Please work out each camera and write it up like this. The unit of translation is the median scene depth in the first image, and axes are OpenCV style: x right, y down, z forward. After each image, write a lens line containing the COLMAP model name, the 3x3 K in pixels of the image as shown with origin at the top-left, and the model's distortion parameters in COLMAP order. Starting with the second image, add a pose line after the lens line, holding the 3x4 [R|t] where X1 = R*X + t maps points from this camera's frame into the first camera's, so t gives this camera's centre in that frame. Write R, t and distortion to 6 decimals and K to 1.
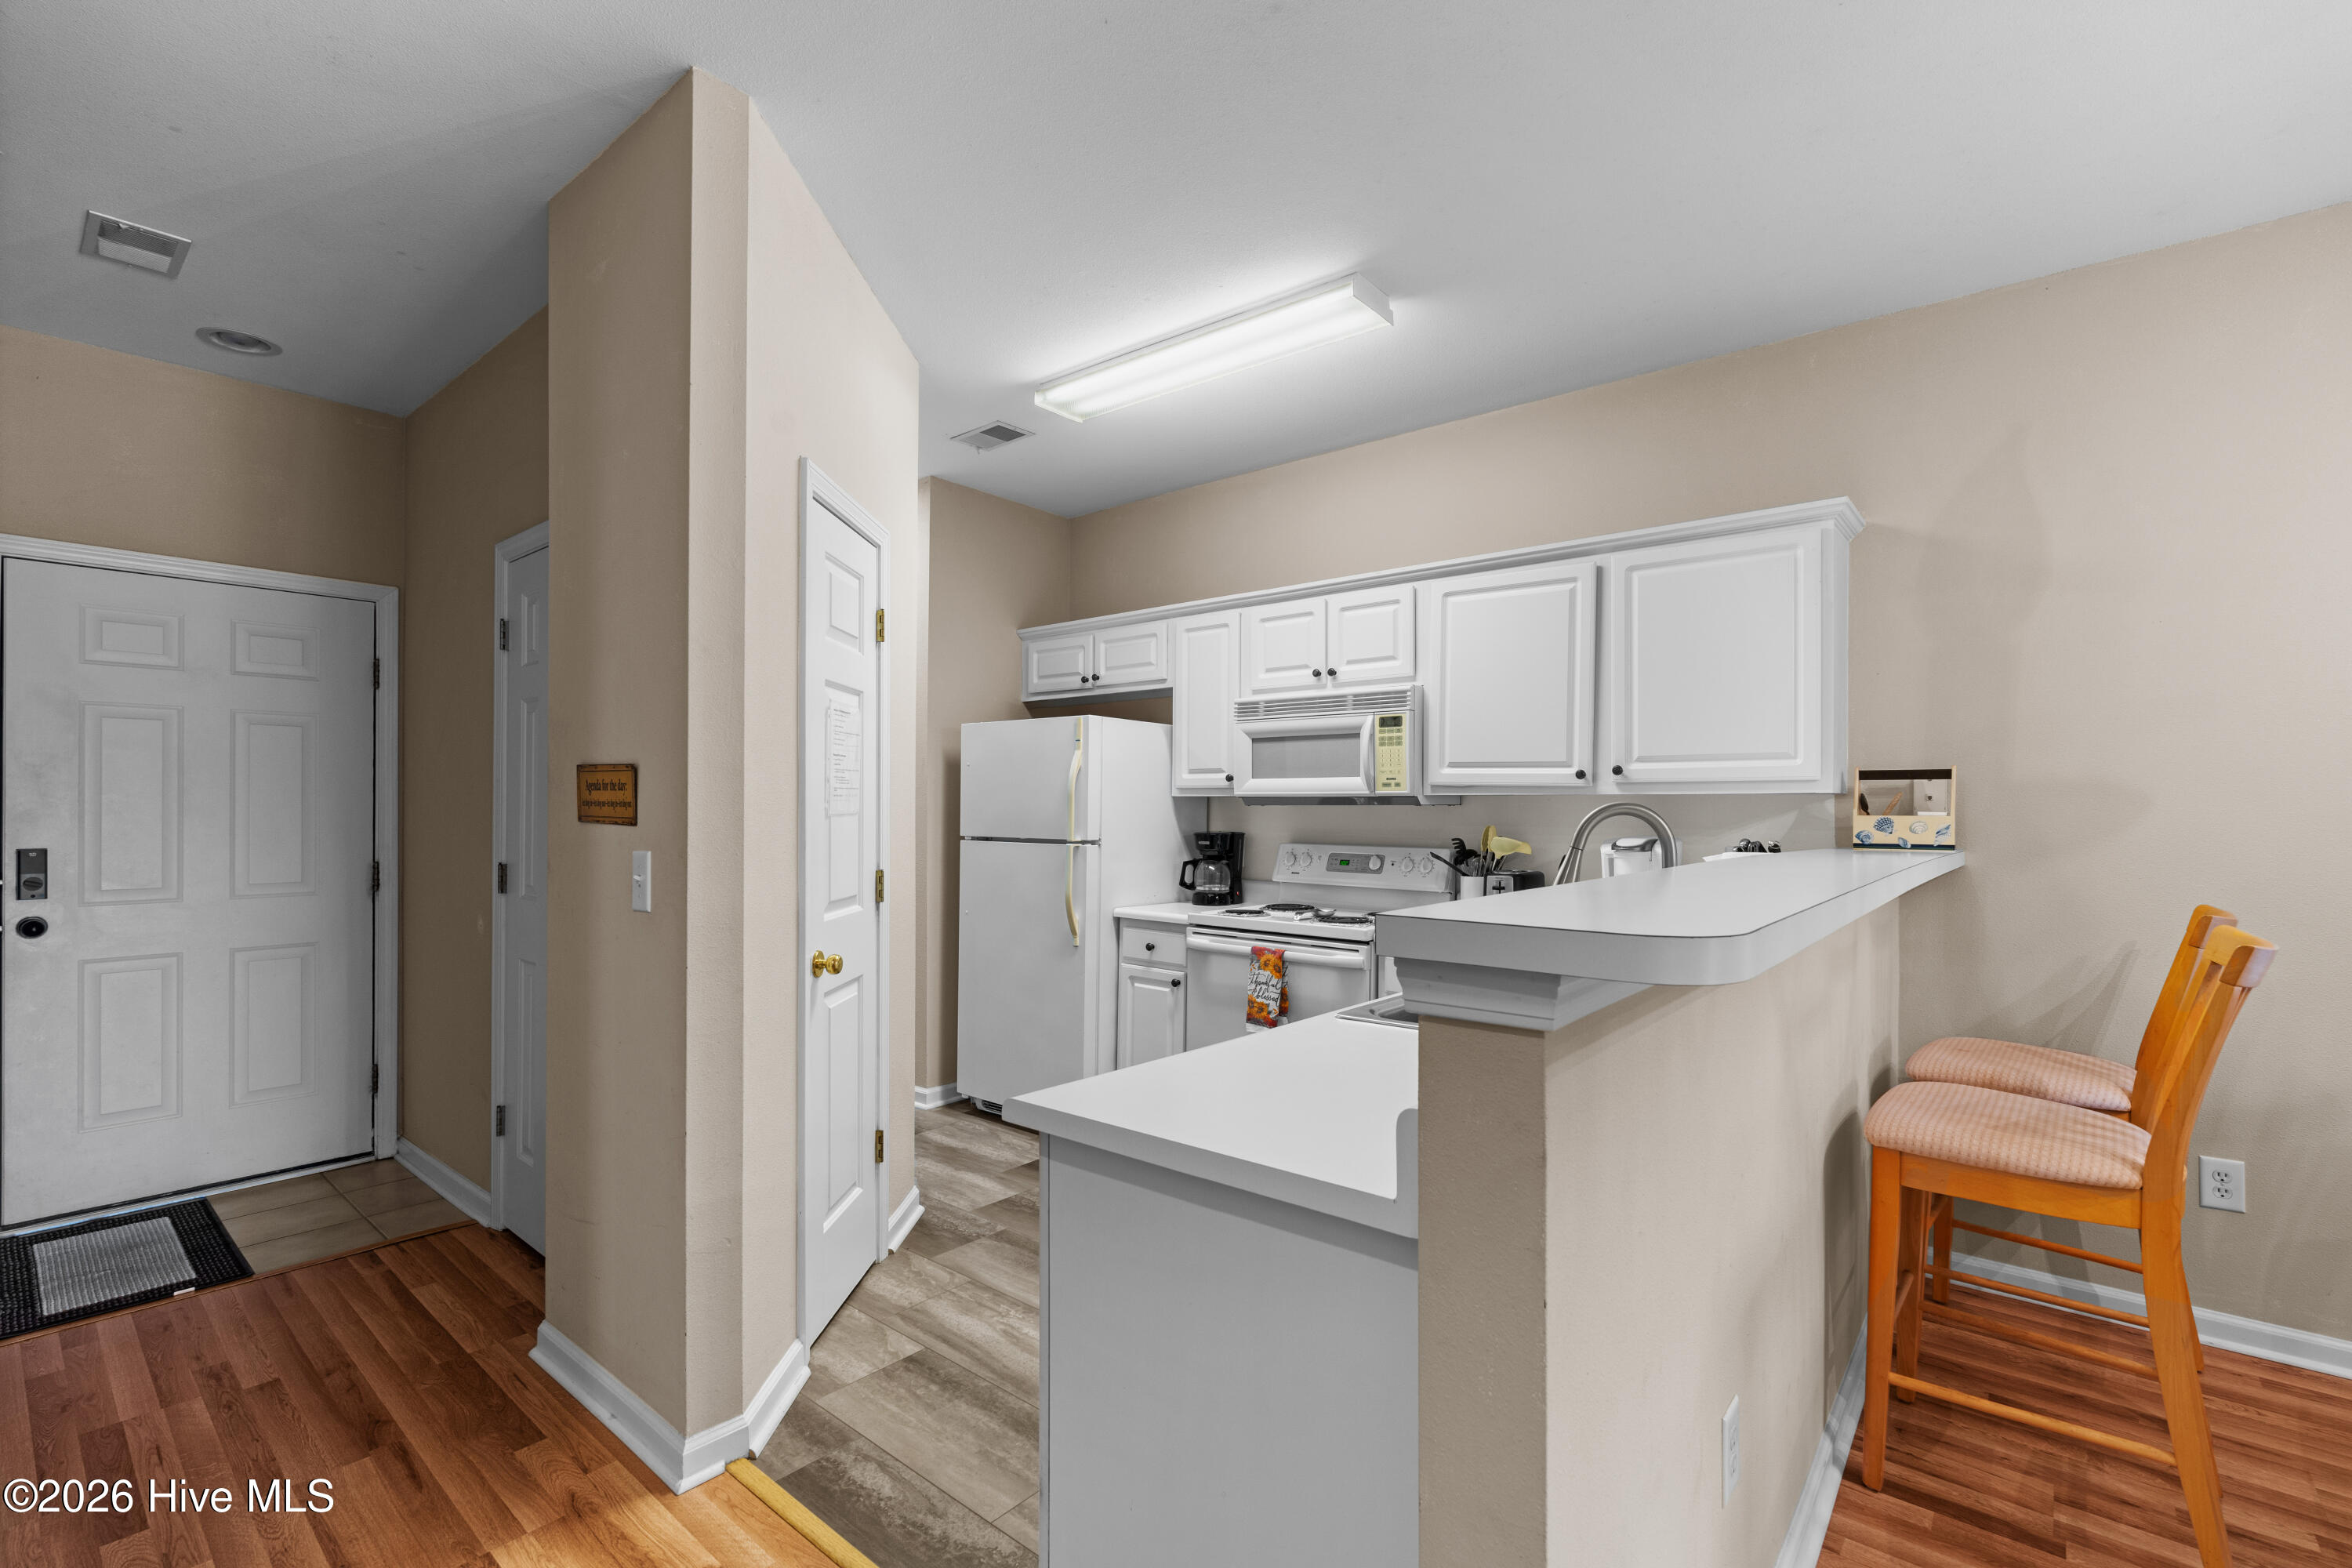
lens RADIAL K [[1043.3, 0, 1175.7], [0, 1043.3, 796.0], [0, 0, 1]] dist [-0.002353, -0.000490]
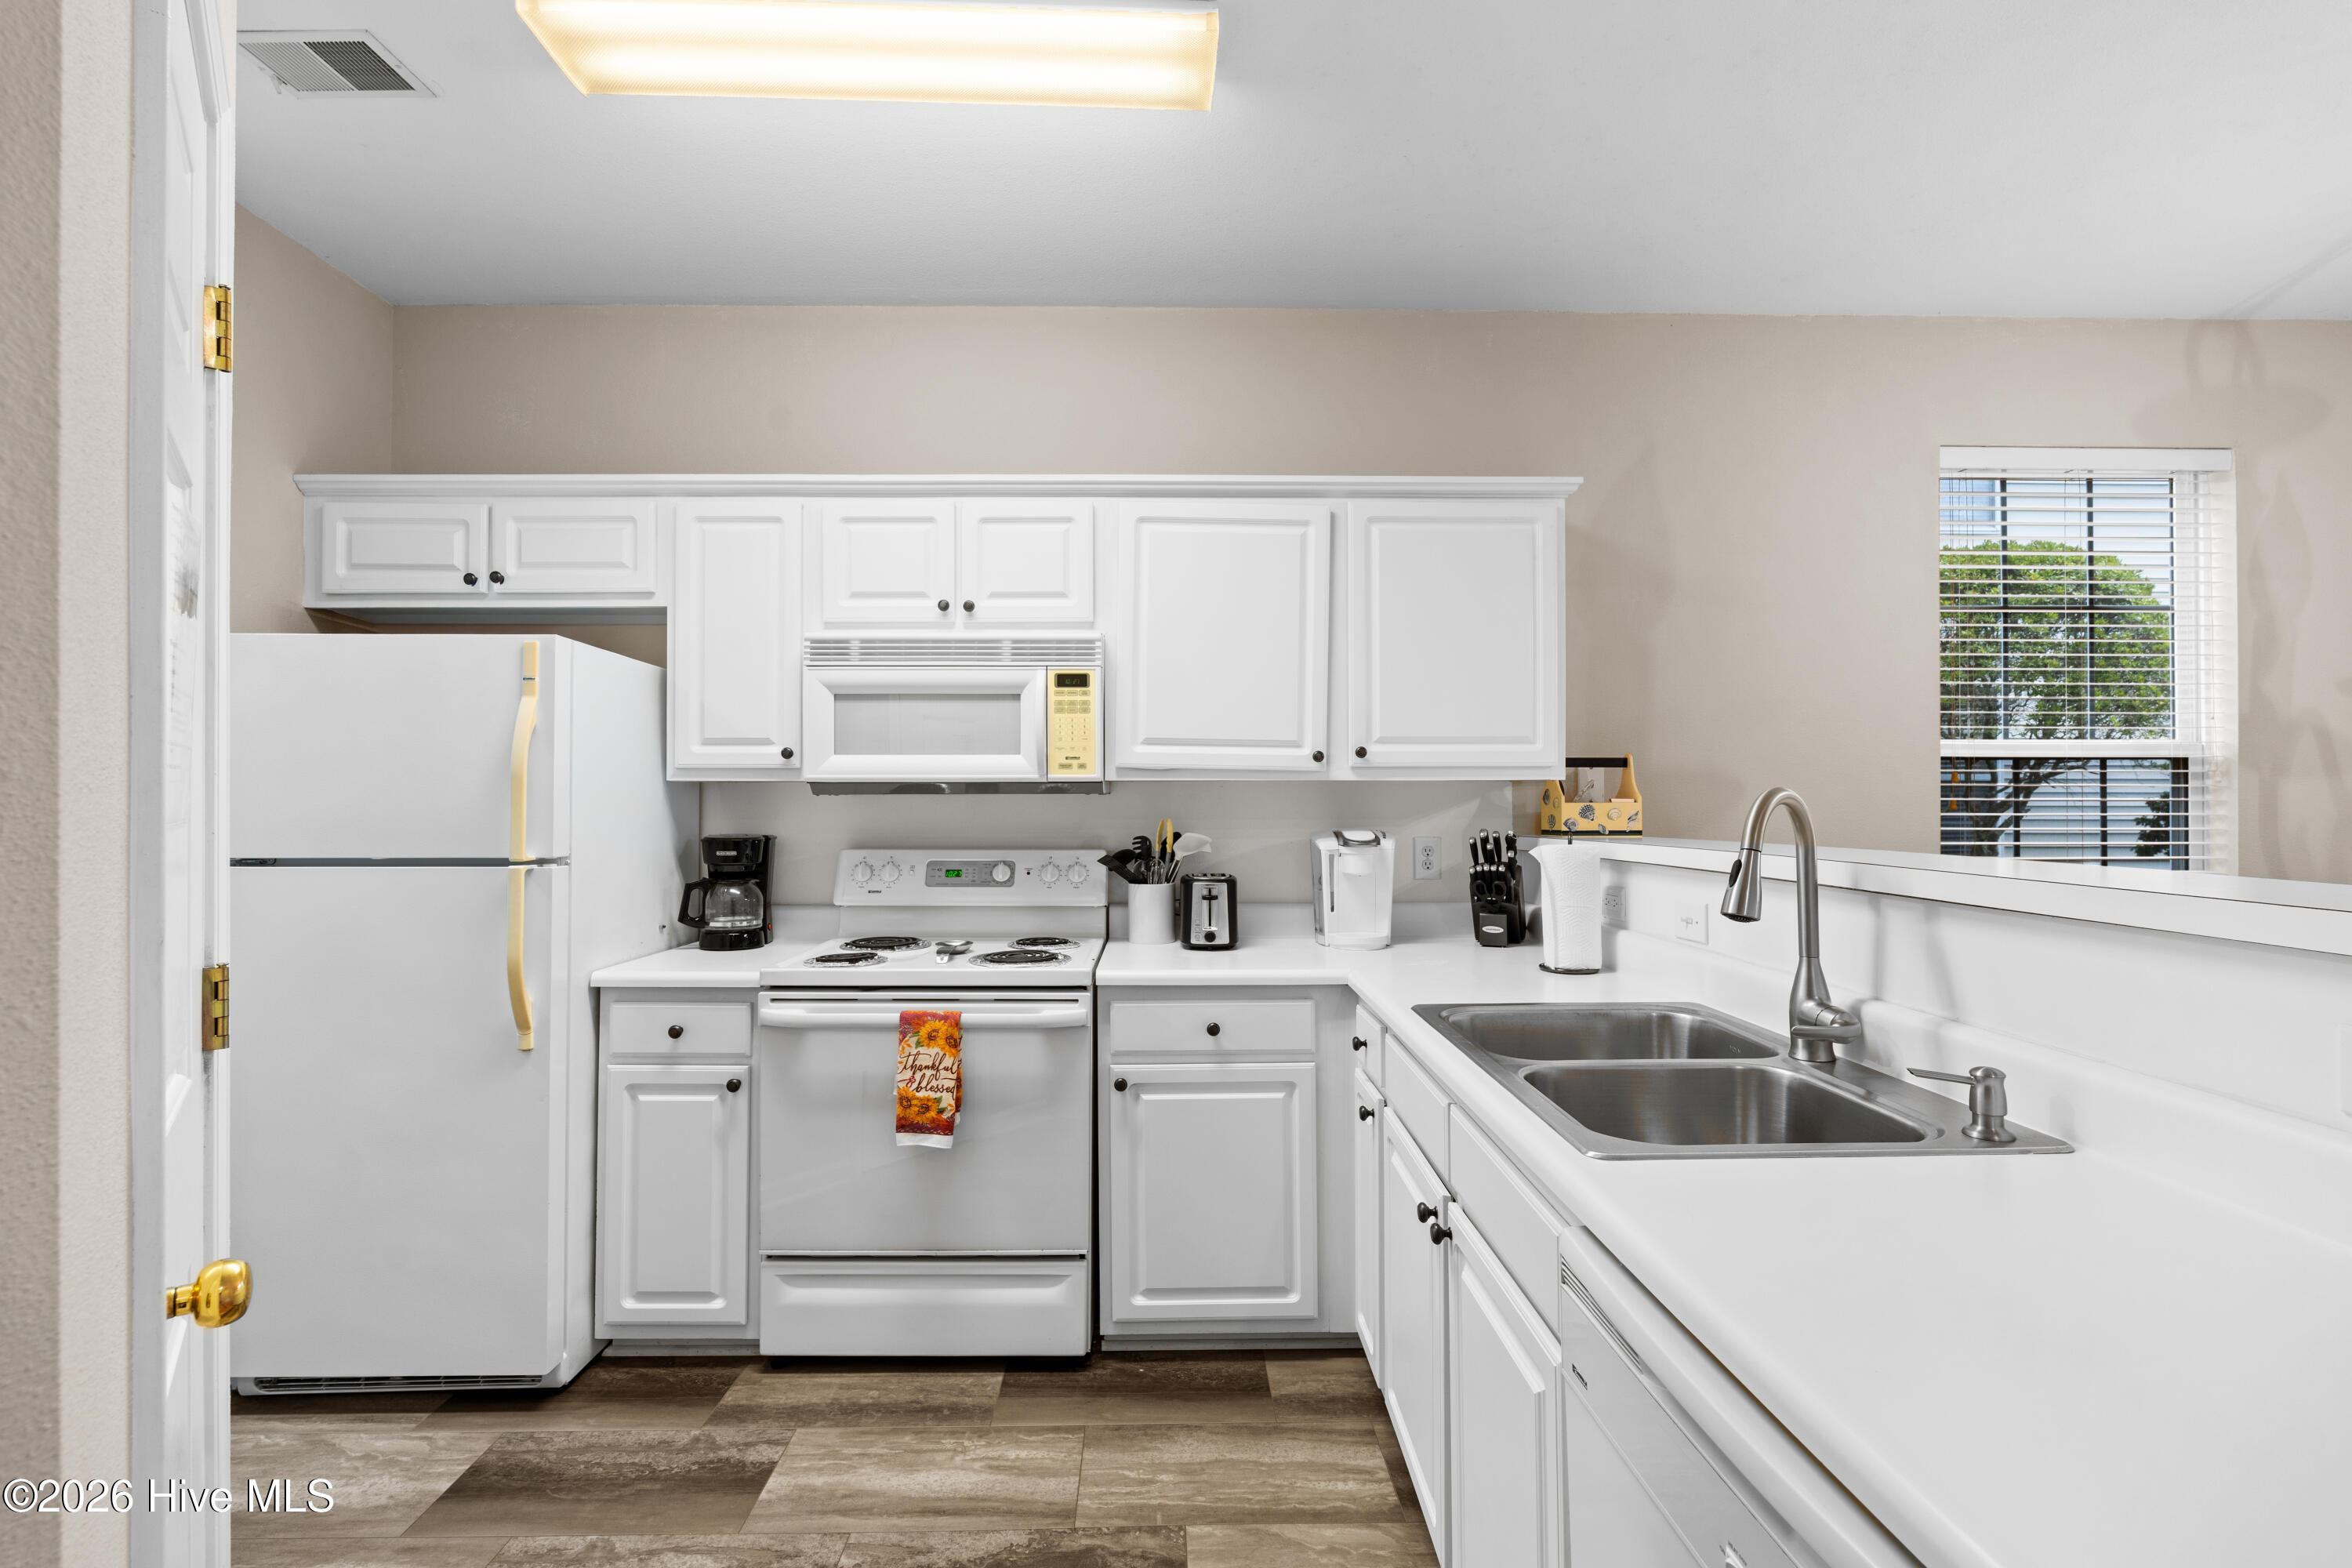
lens RADIAL K [[1043.3, 0, 1175.9], [0, 1043.3, 786.4], [0, 0, 1]] dist [-0.002353, -0.000490]
pose [[0.752849, 0.003489, 0.658184, -0.216537], [-0.002945, 0.999994, -0.001932, 0.004538], [-0.658187, -0.000484, 0.752855, 0.384787]]
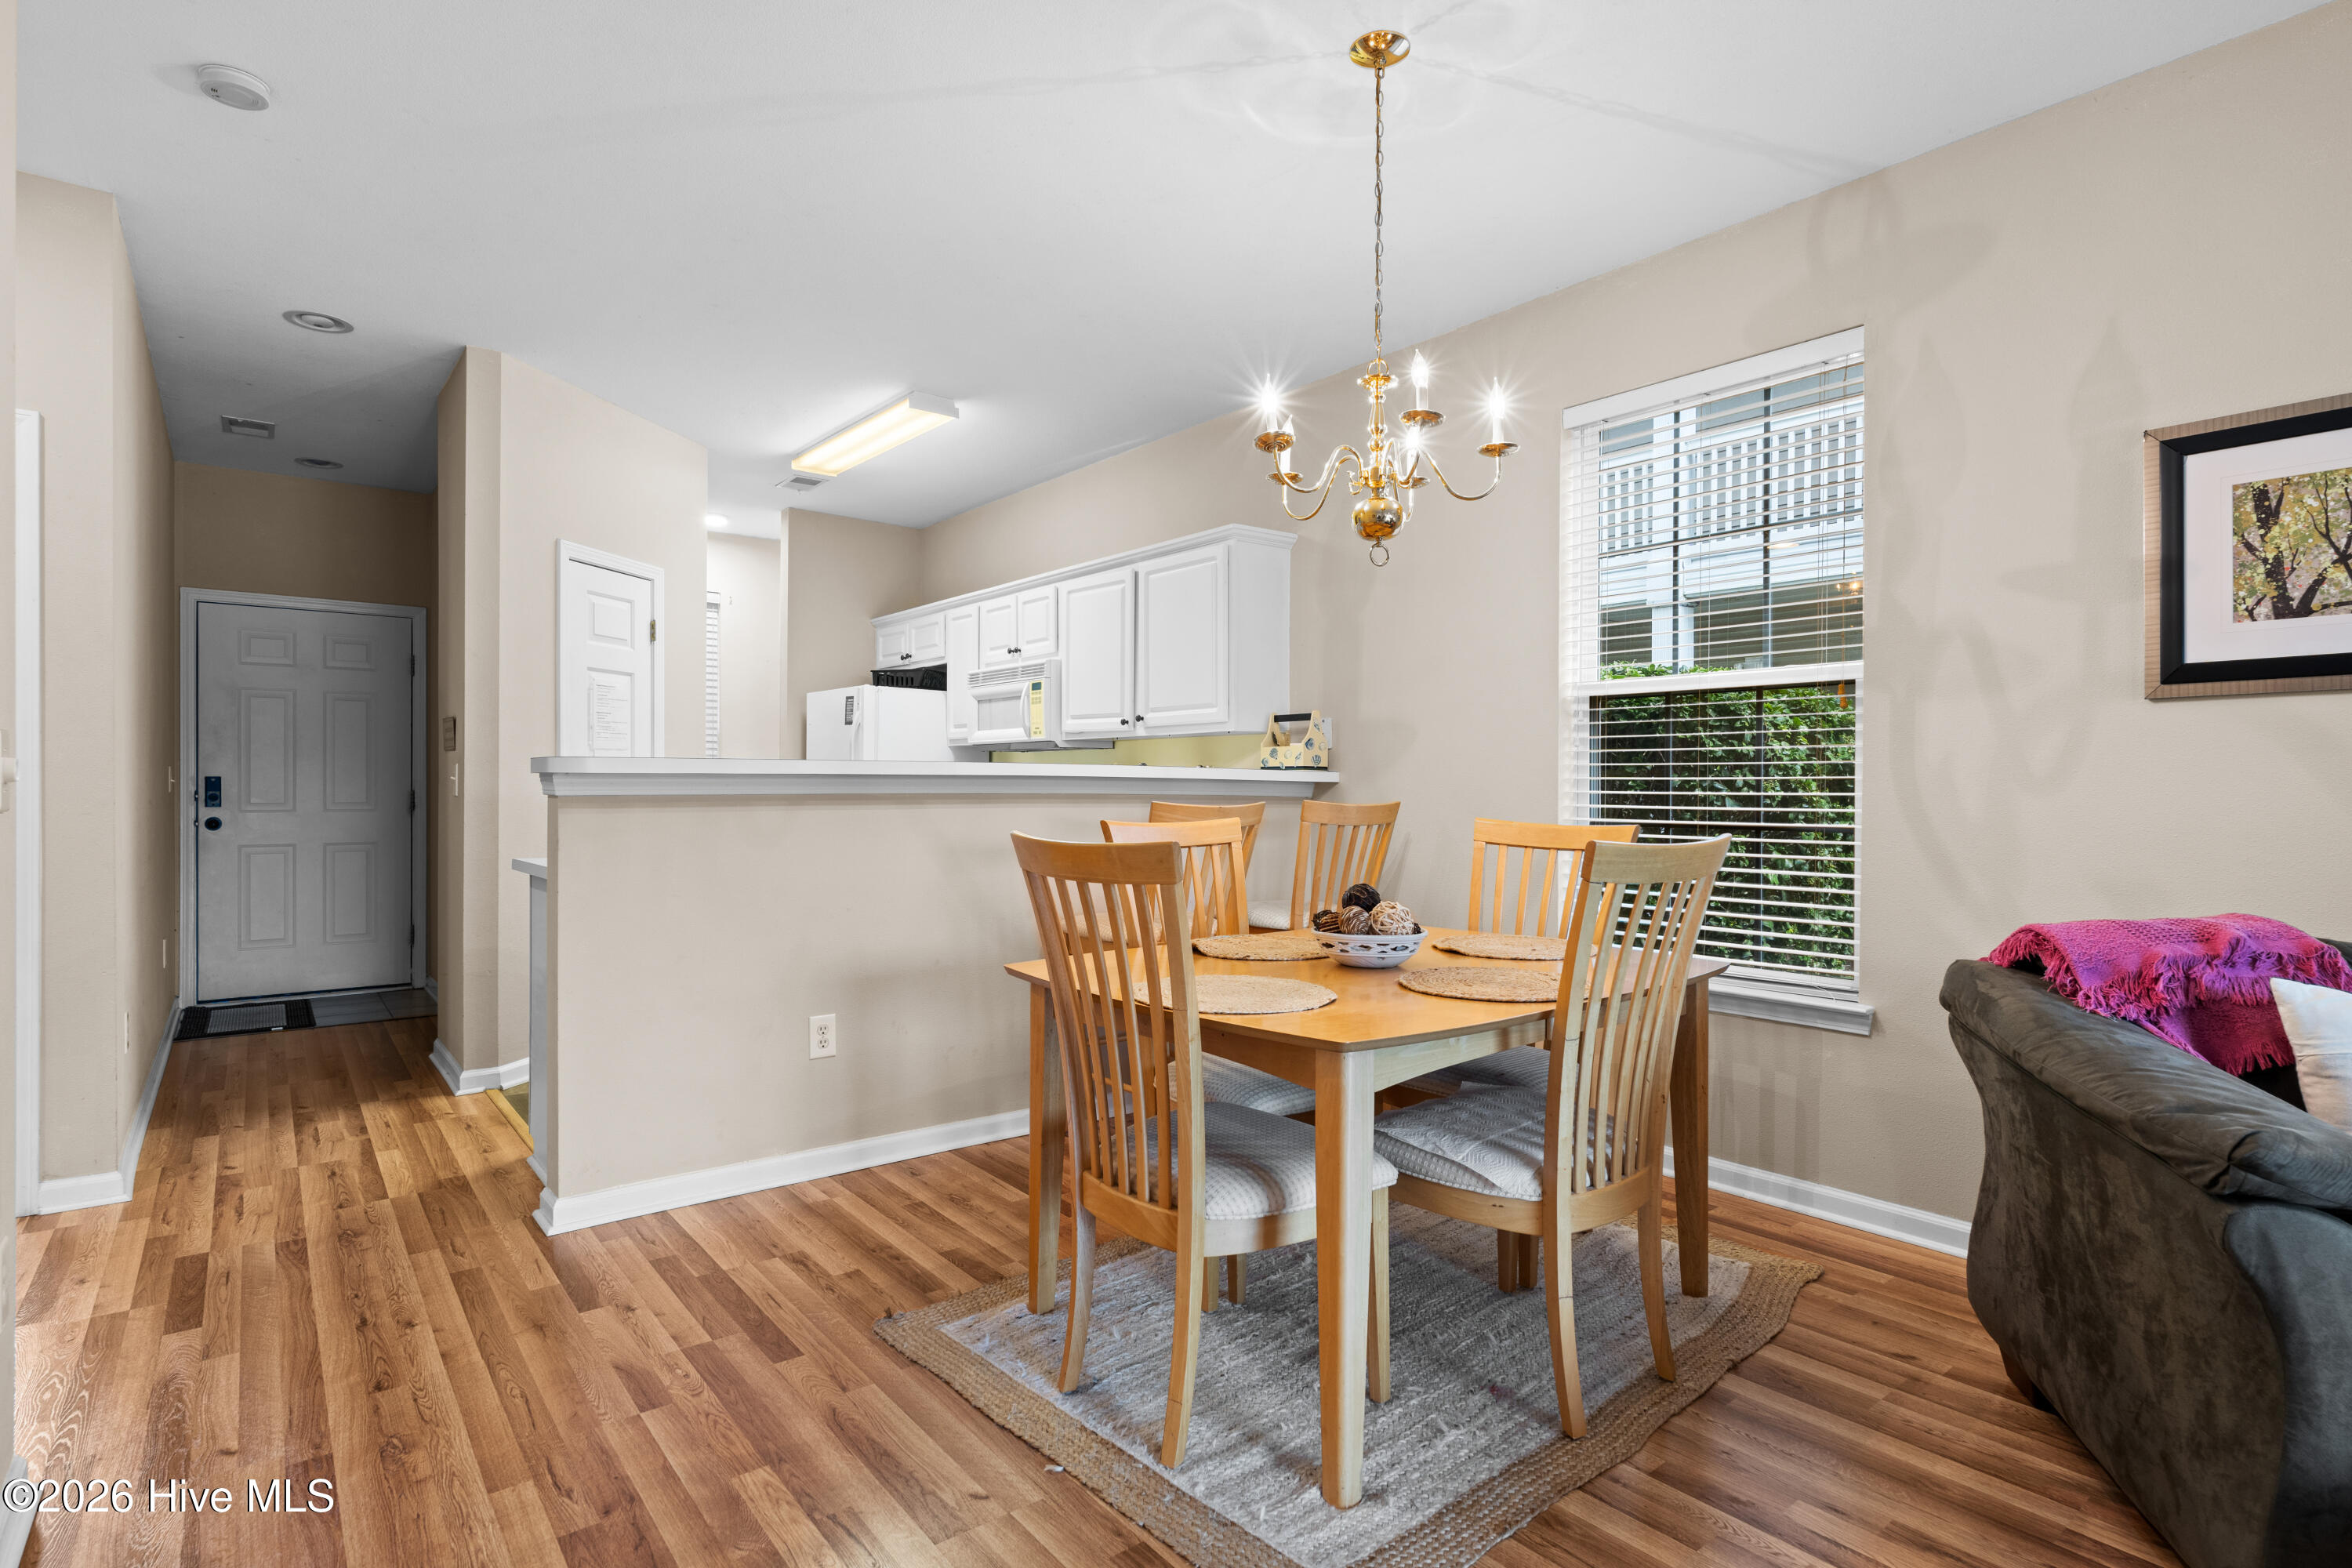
lens RADIAL K [[1167.3, 0, 1169.9], [0, 1167.3, 778.5], [0, 0, 1]] dist [-0.004287, 0.000142]
pose [[0.980034, -0.001486, -0.198826, 0.660742], [0.002075, 0.999994, 0.002753, 0.044144], [0.198821, -0.003110, 0.980031, -0.447392]]
